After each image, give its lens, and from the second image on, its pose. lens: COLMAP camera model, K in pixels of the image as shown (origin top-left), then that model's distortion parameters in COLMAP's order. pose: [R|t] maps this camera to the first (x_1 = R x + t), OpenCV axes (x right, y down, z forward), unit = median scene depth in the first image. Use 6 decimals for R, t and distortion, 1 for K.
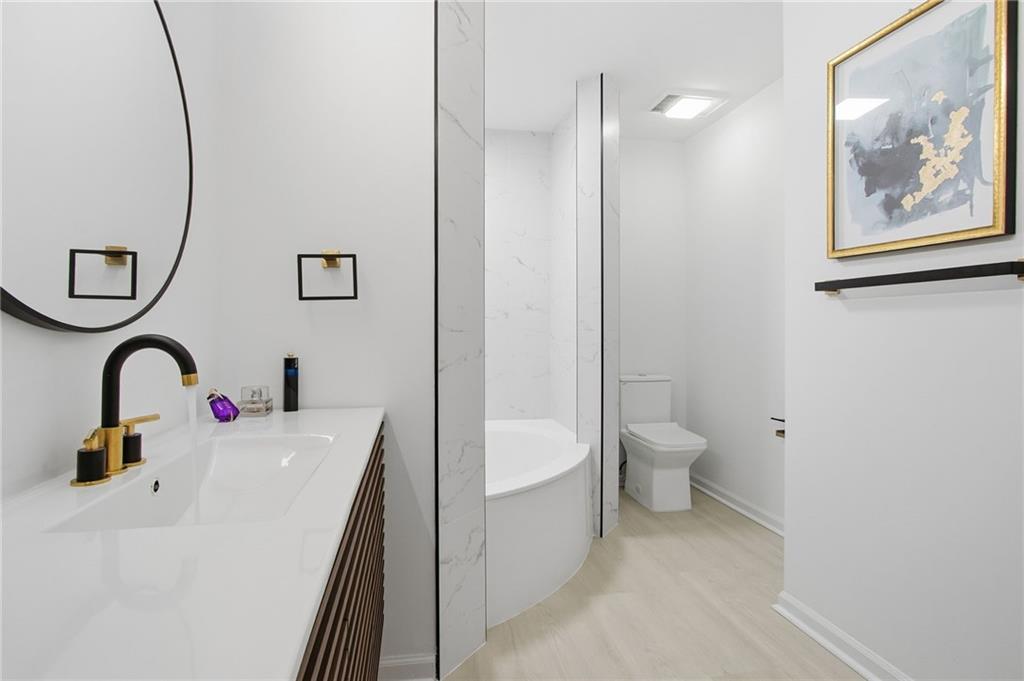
lens RADIAL K [[490.8, 0, 502.2], [0, 490.8, 325.6], [0, 0, 1]] dist [-0.020236, 0.000074]
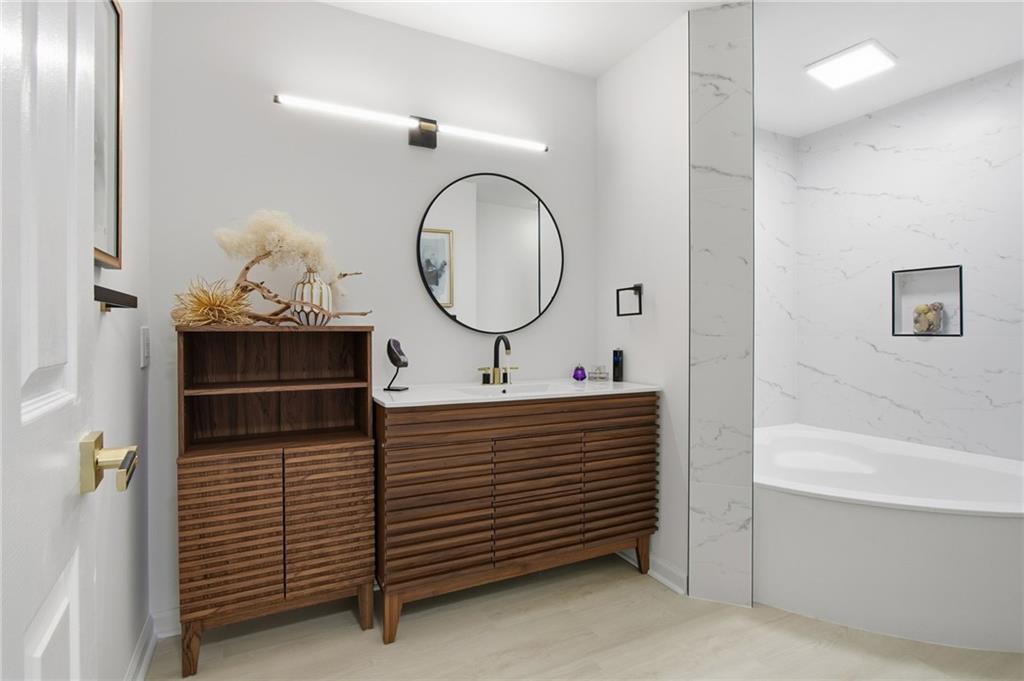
lens RADIAL K [[490.8, 0, 502.2], [0, 490.8, 325.6], [0, 0, 1]] dist [-0.020236, 0.000074]
pose [[0.272091, -0.011458, -0.962203, 1.035065], [0.000267, 0.999930, -0.011832, 0.000286], [0.962271, 0.002962, 0.272075, 0.138720]]
